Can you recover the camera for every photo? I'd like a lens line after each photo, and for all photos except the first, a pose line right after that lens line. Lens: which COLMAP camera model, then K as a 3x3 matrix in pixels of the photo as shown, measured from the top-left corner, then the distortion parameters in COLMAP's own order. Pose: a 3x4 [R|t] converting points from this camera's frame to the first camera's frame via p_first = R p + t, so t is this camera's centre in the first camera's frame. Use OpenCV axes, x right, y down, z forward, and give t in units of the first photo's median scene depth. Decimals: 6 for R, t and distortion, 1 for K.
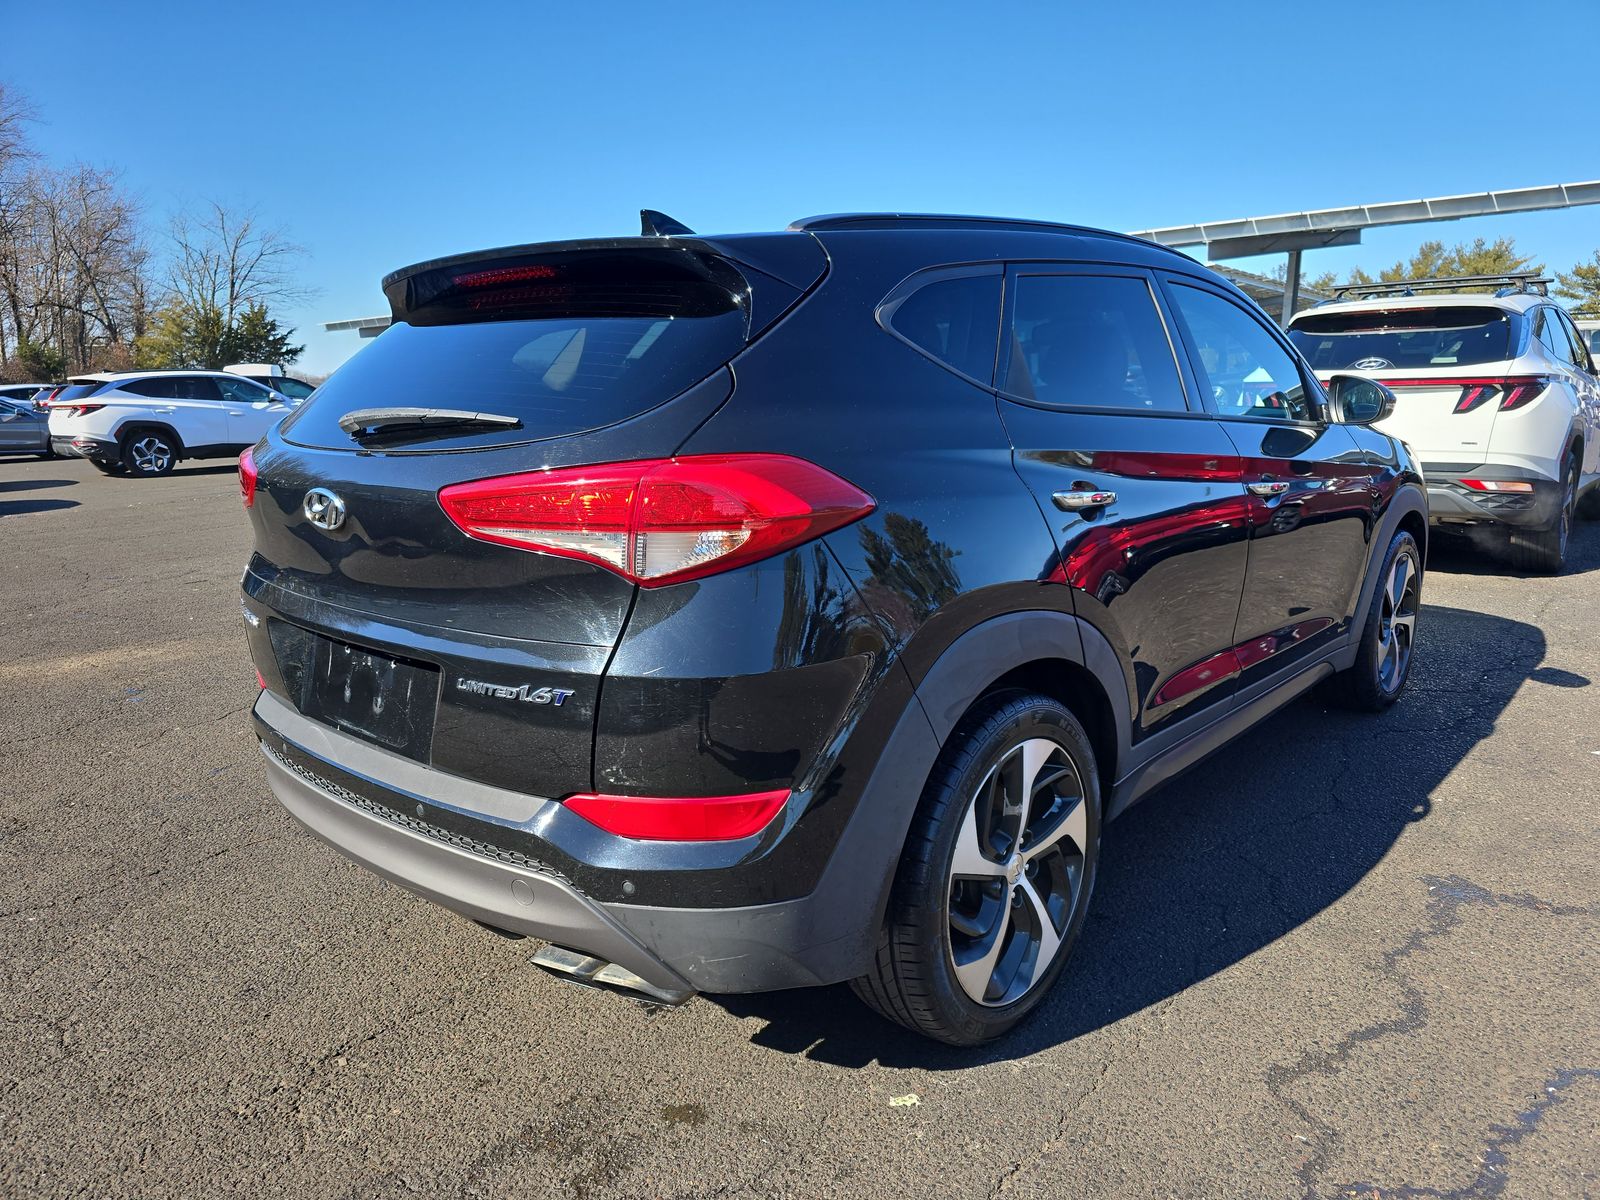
lens RADIAL K [[1089.7, 0, 810.3], [0, 1089.7, 605.0], [0, 0, 1]] dist [0.042673, -0.027743]
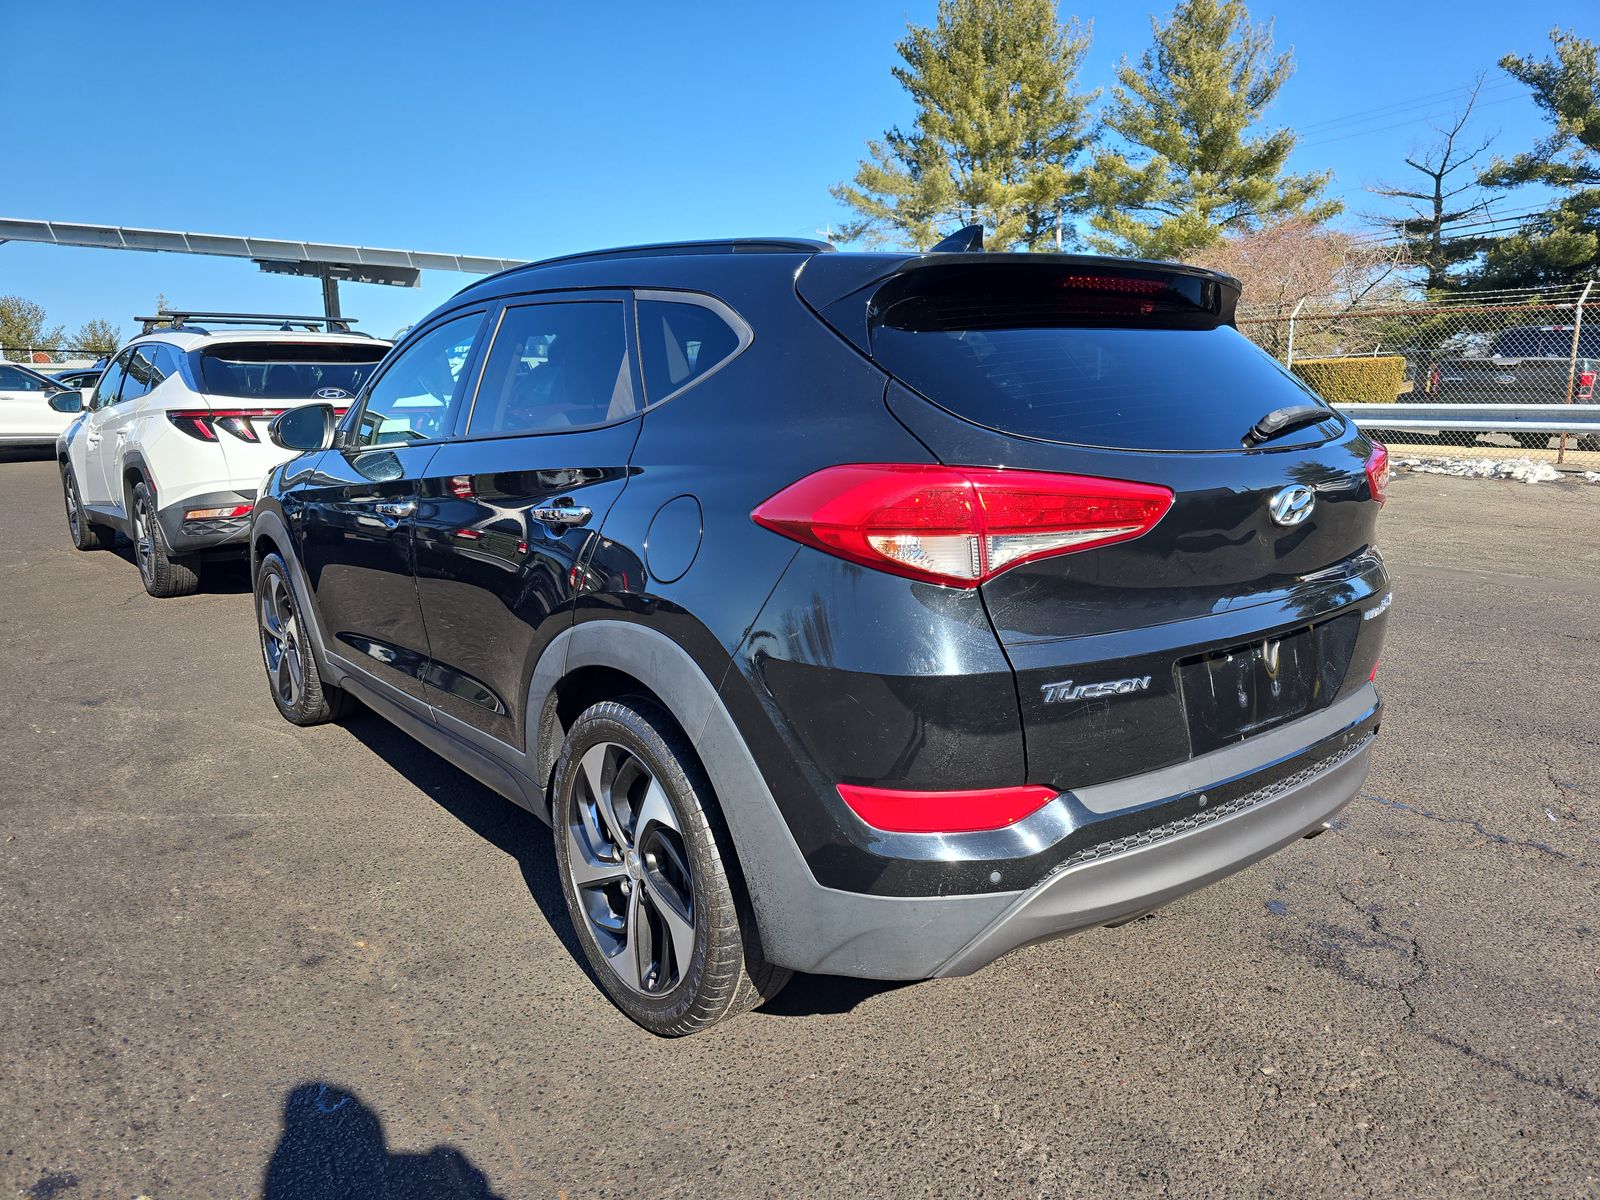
lens RADIAL K [[1089.7, 0, 797.1], [0, 1089.7, 594.8], [0, 0, 1]] dist [0.042673, -0.027743]
pose [[0.155727, -0.162934, 0.974270, -1.545022], [0.204169, 0.970314, 0.129638, -0.236581], [-0.966470, 0.178727, 0.184370, 1.284792]]
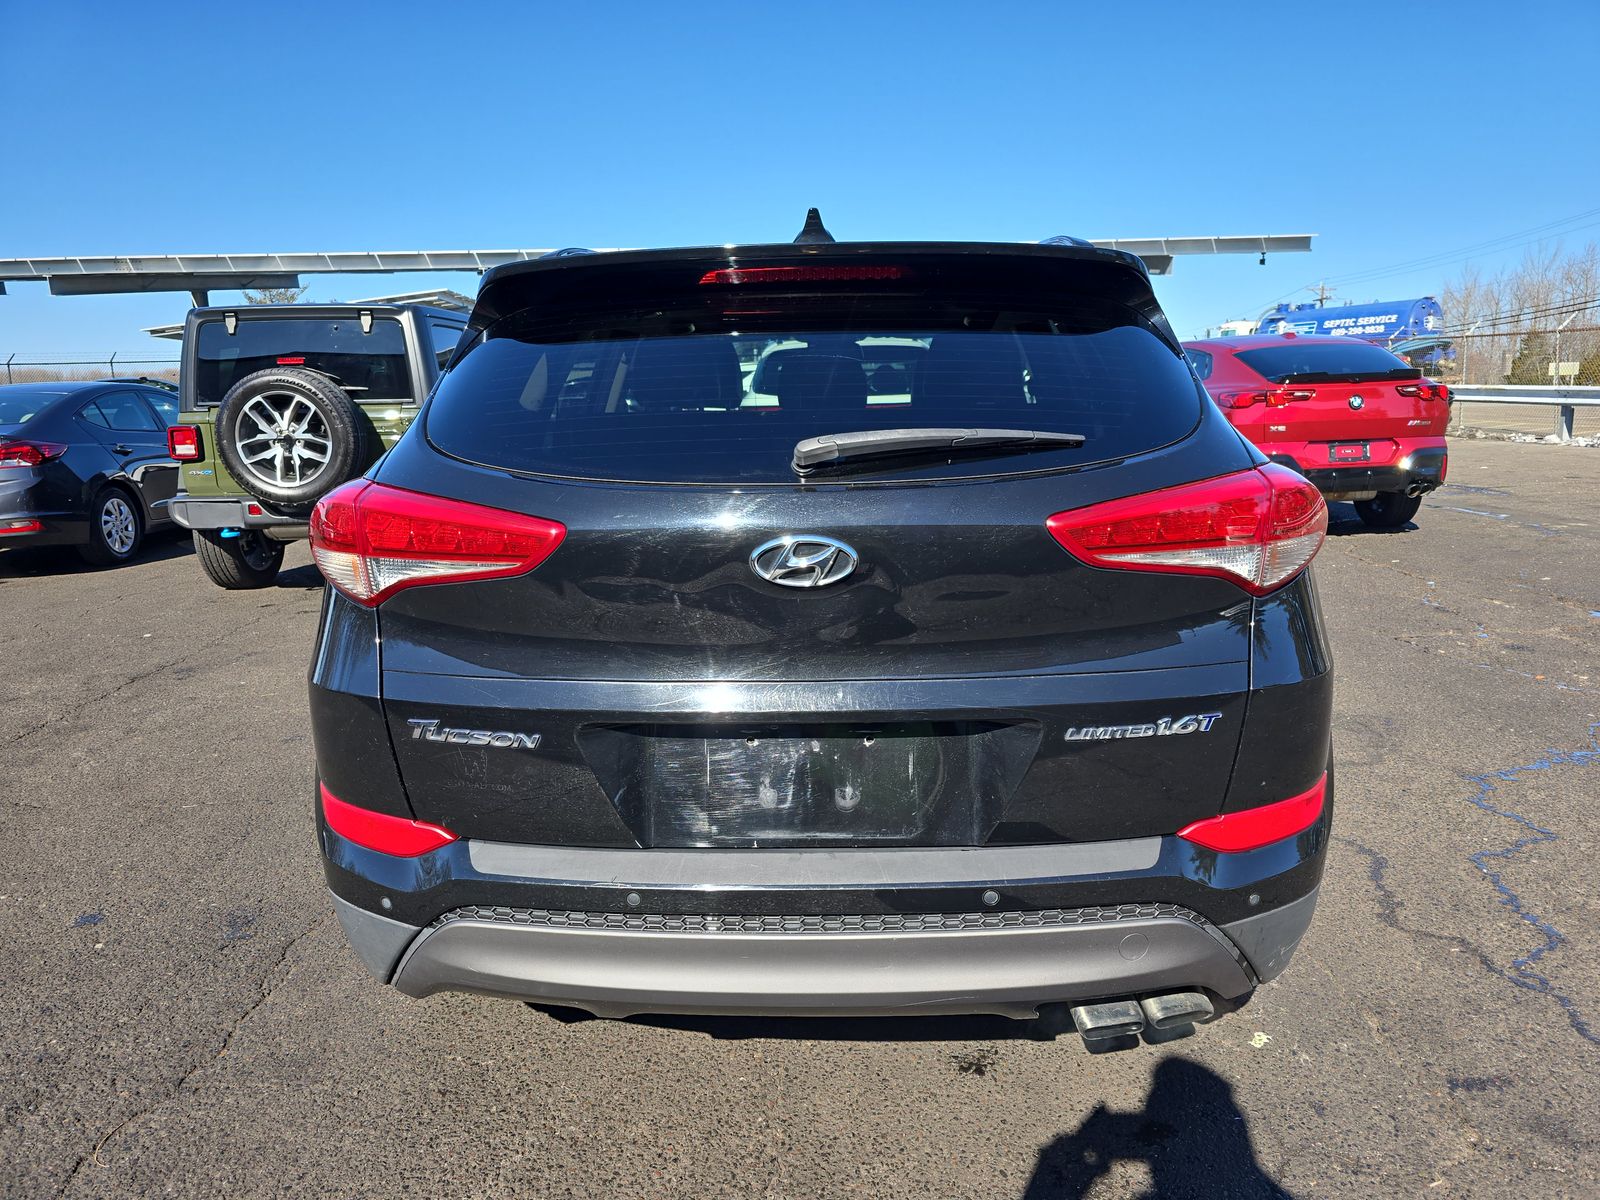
lens RADIAL K [[1089.7, 0, 800.2], [0, 1089.7, 603.4], [0, 0, 1]] dist [0.042673, -0.027743]
pose [[0.772442, -0.117364, 0.624146, -0.935633], [0.131796, 0.991004, 0.023236, -0.075345], [-0.621259, 0.064311, 0.780962, 0.397046]]
